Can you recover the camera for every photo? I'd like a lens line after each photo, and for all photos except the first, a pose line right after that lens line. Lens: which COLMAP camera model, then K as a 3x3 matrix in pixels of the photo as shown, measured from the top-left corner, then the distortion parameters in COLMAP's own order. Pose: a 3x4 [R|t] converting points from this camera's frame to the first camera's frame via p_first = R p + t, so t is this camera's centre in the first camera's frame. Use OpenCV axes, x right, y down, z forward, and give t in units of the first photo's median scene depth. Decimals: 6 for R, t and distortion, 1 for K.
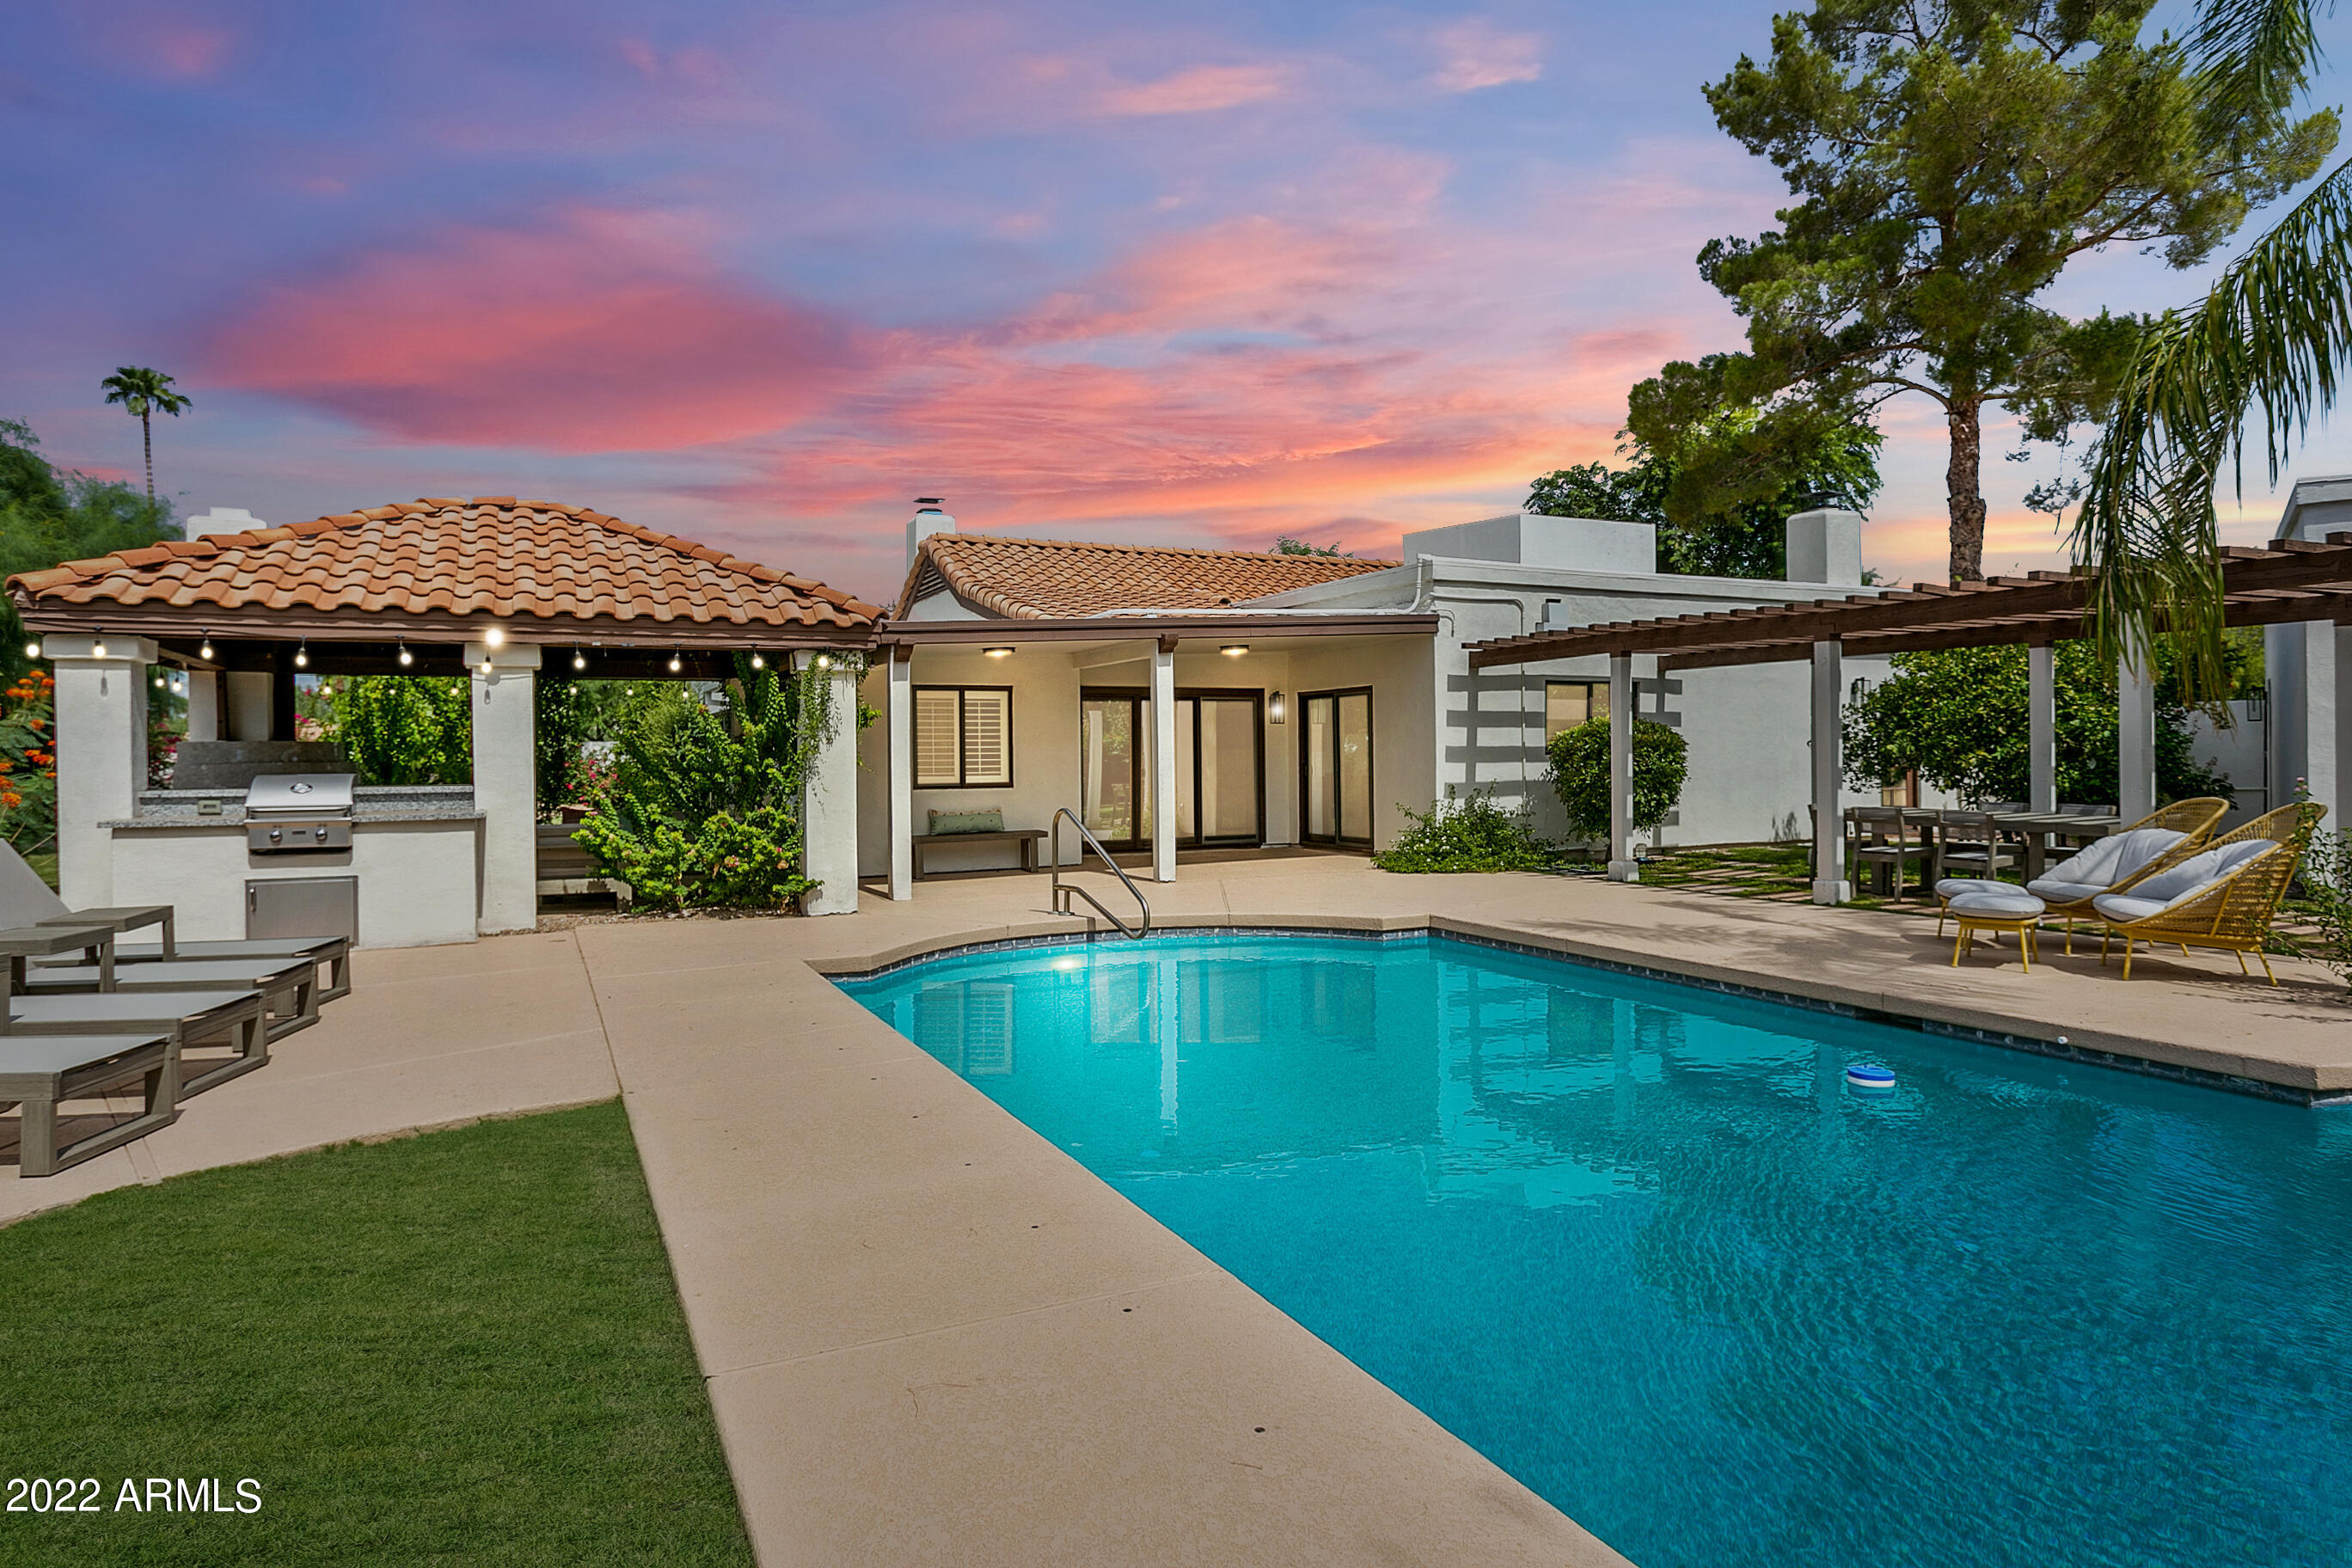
lens RADIAL K [[1453.9, 0, 1175.8], [0, 1453.9, 757.0], [0, 0, 1]] dist [-0.001376, 0.002995]
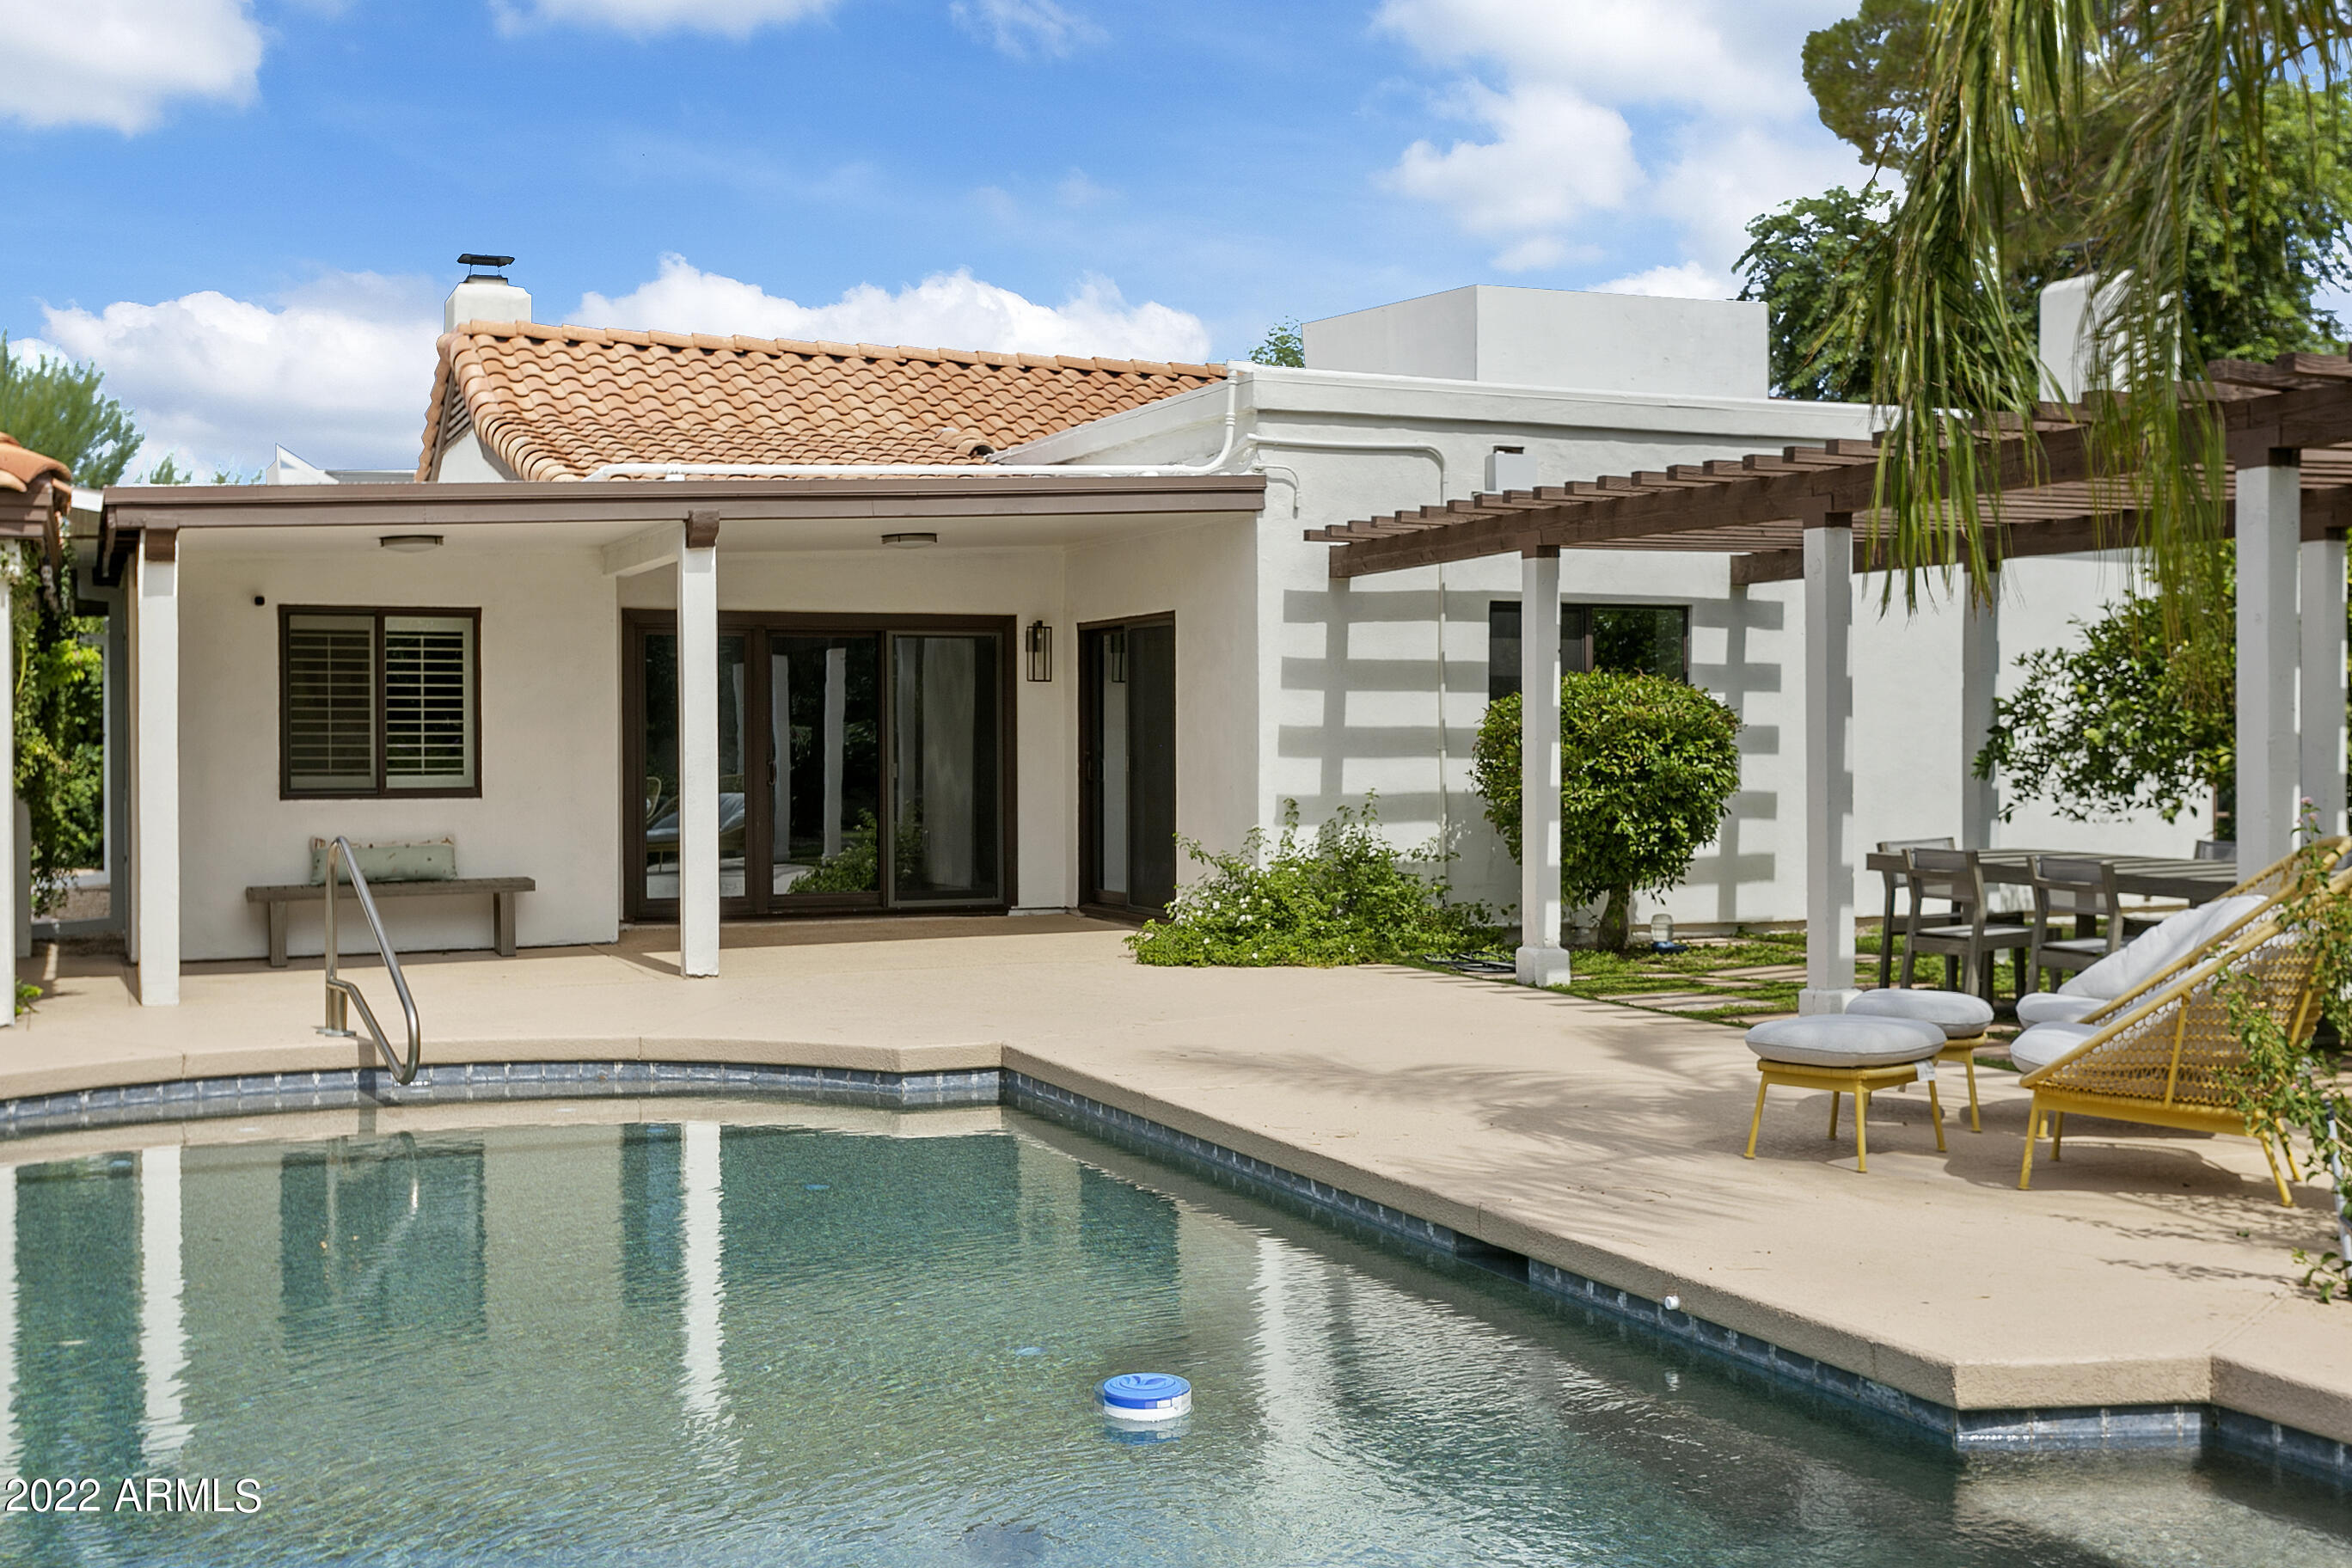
lens RADIAL K [[2722.9, 0, 1176.0], [0, 2722.9, 784.0], [0, 0, 1]] dist [0.045895, -0.036899]
pose [[0.998174, 0.008238, -0.059842, 0.207091], [-0.007369, 0.999864, 0.014734, -0.000696], [0.059955, -0.014266, 0.998099, 0.011362]]
